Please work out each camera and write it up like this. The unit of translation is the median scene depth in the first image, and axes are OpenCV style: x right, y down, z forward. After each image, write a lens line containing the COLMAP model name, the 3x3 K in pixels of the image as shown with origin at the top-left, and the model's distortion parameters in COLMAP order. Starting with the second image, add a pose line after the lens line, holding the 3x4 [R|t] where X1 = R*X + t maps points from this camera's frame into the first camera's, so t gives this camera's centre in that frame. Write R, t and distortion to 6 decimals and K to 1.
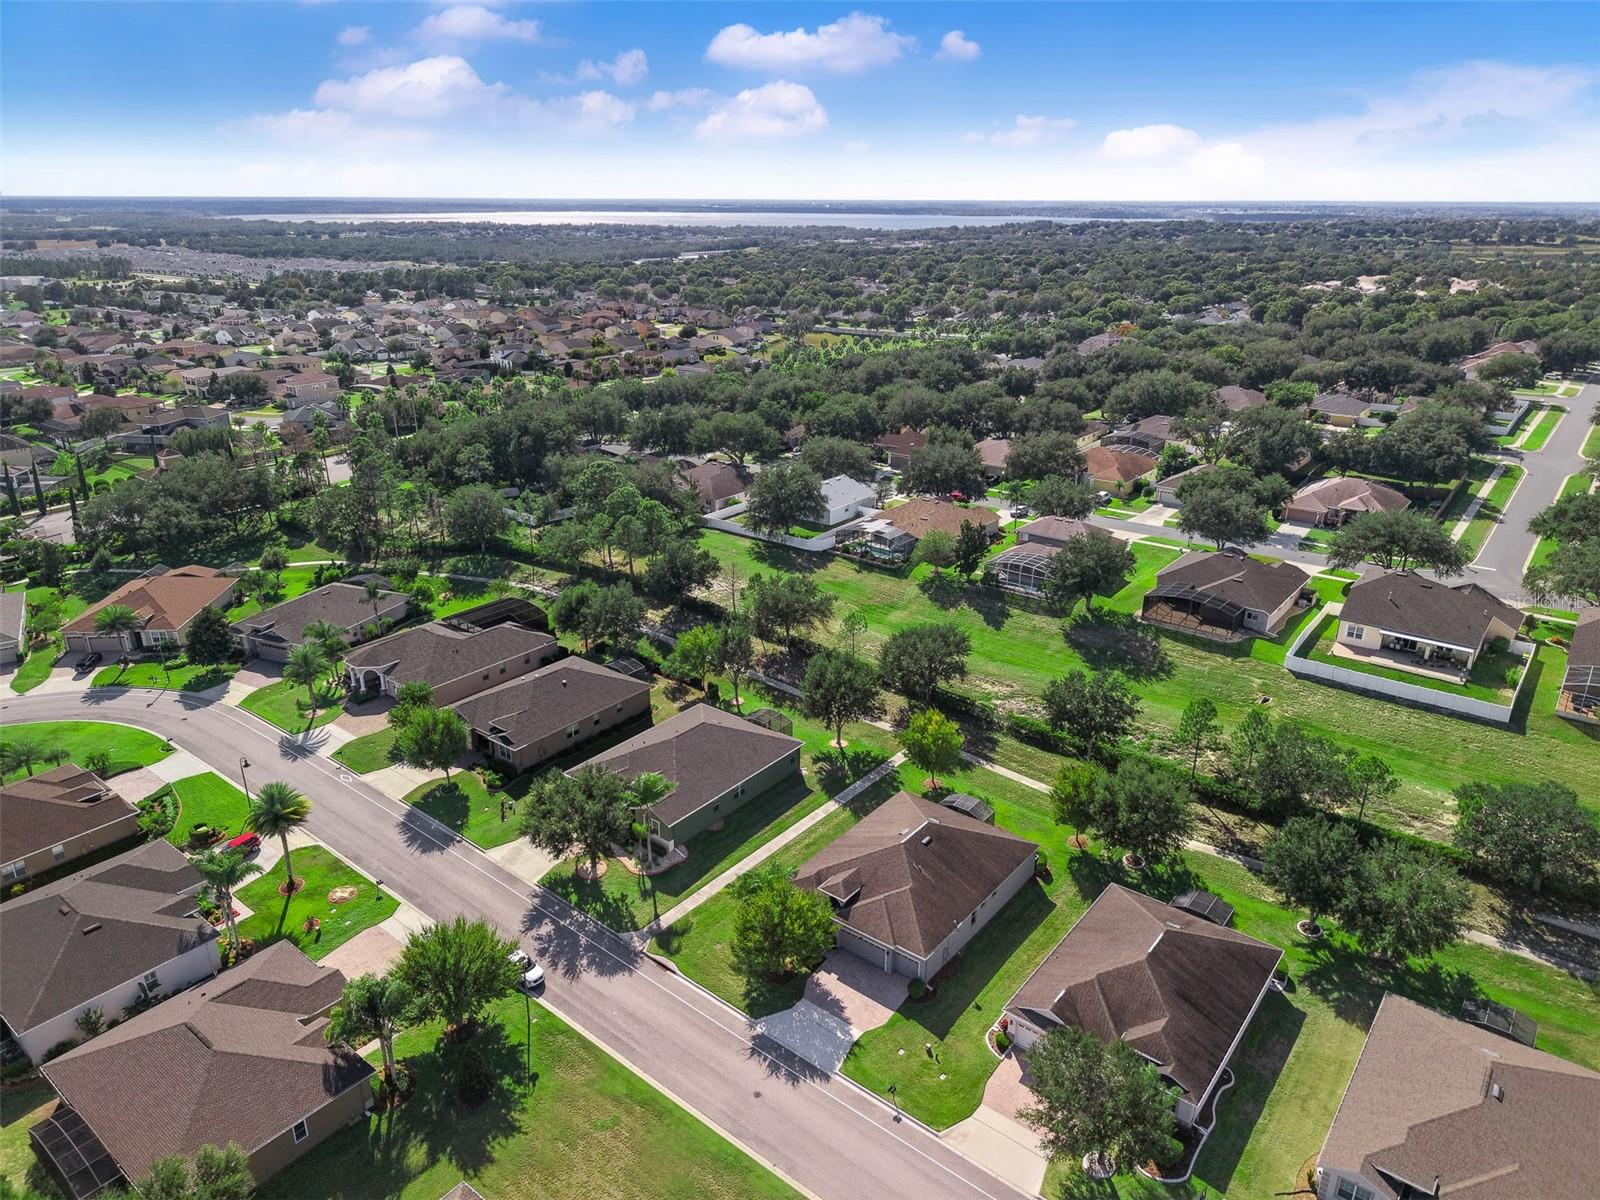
lens RADIAL K [[1057.5, 0, 800.0], [0, 1057.5, 600.0], [0, 0, 1]] dist [-0.000660, -0.000191]
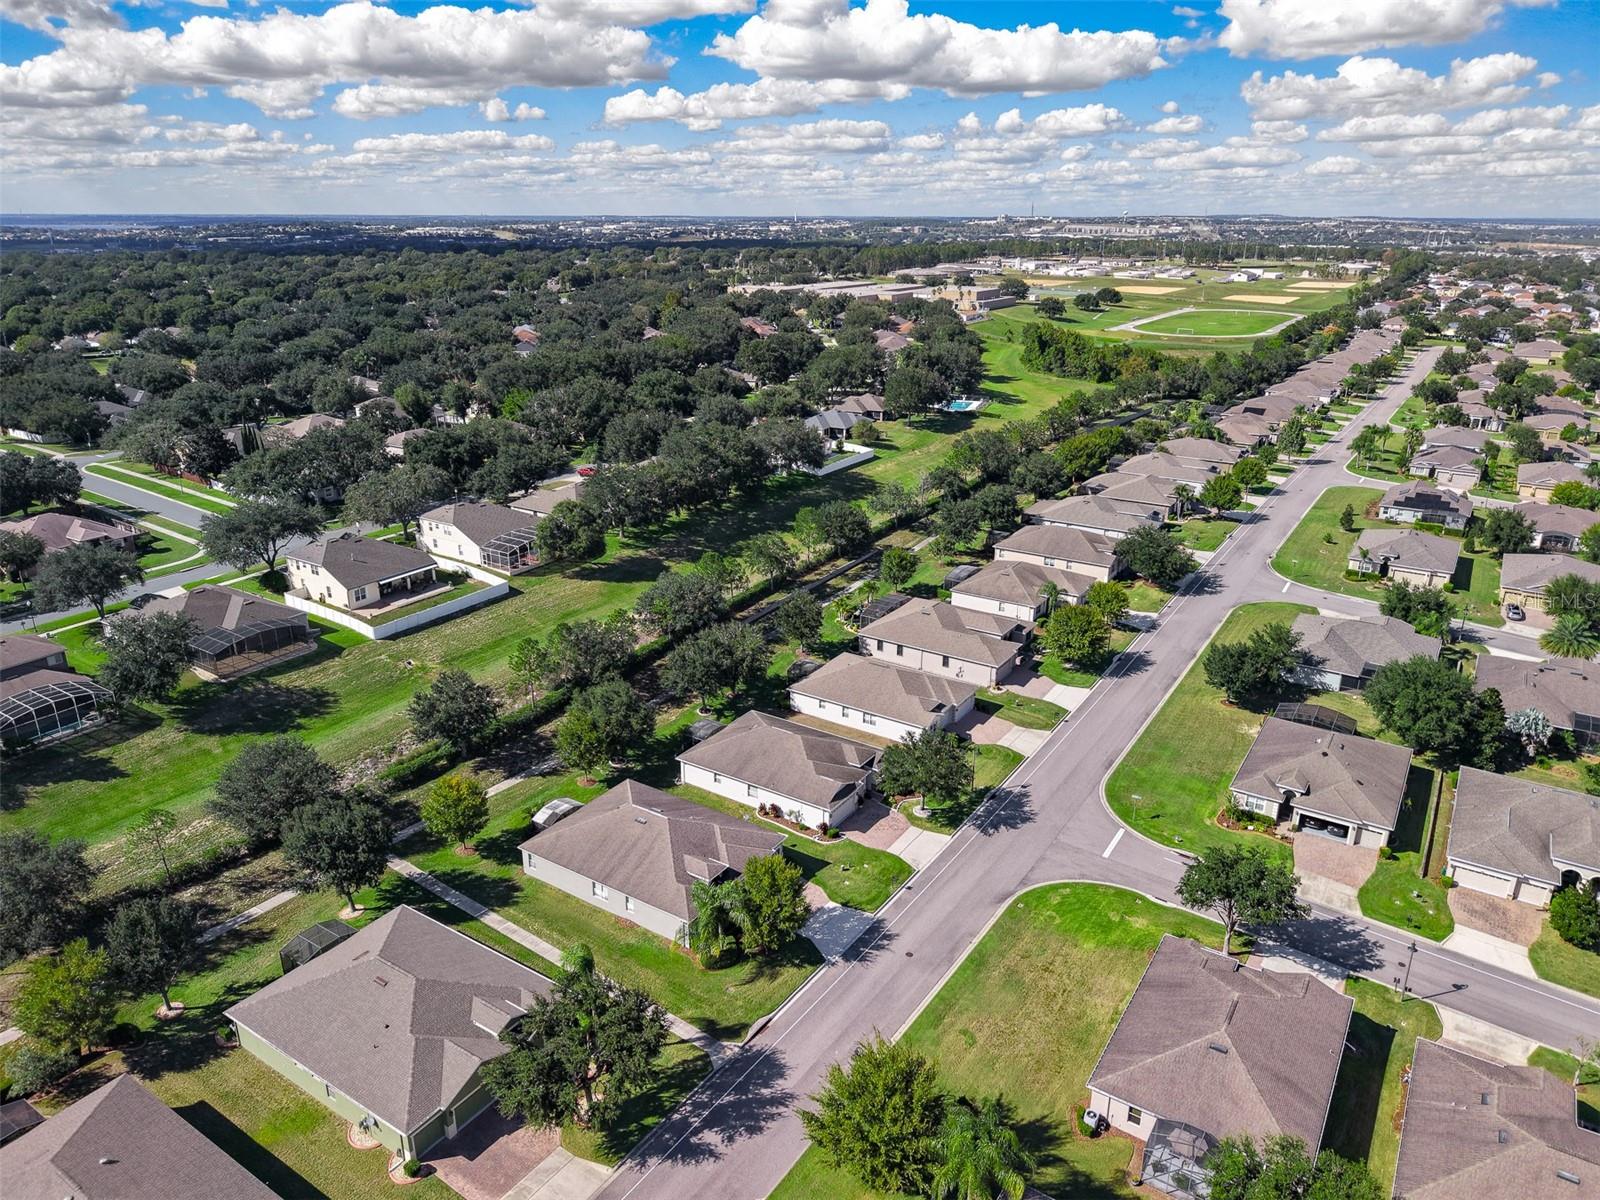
lens RADIAL K [[1057.5, 0, 800.0], [0, 1057.5, 600.0], [0, 0, 1]] dist [-0.000660, -0.000191]
pose [[-0.090966, -0.343841, 0.934611, -0.676064], [0.341188, 0.870942, 0.353625, -0.239294], [-0.935583, 0.351046, 0.038088, 0.606491]]
